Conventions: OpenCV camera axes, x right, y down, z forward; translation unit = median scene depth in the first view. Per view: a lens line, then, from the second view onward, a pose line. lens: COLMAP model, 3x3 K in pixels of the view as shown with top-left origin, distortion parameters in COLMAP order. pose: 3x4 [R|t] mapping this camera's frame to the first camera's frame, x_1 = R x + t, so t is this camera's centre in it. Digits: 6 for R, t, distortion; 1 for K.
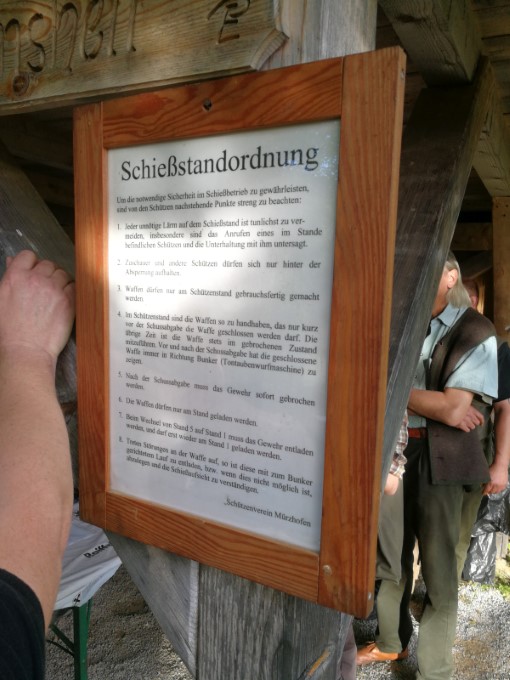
lens RADIAL K [[532.7, 0, 251.4], [0, 532.7, 342.4], [0, 0, 1]] dist [0.005771, -0.001806]
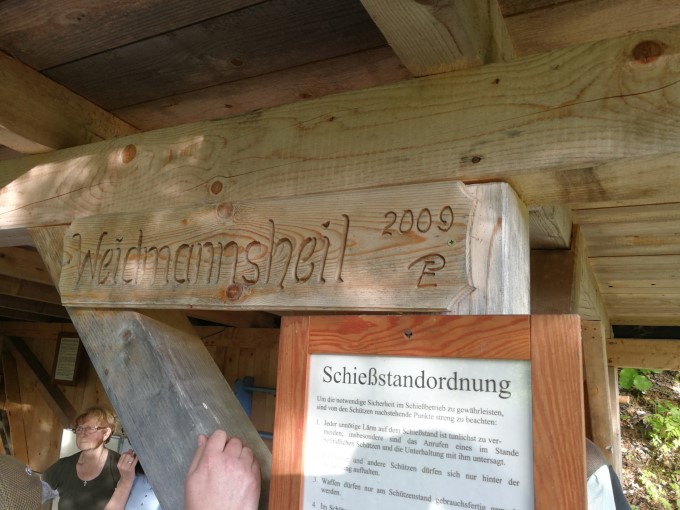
lens RADIAL K [[532.7, 0, 339.8], [0, 532.7, 268.8], [0, 0, 1]] dist [0.005771, -0.001806]
pose [[0.999673, 0.024254, 0.008071, -0.244433], [-0.020532, 0.949969, -0.311667, -0.194492], [-0.015227, 0.311400, 0.950157, -0.198647]]
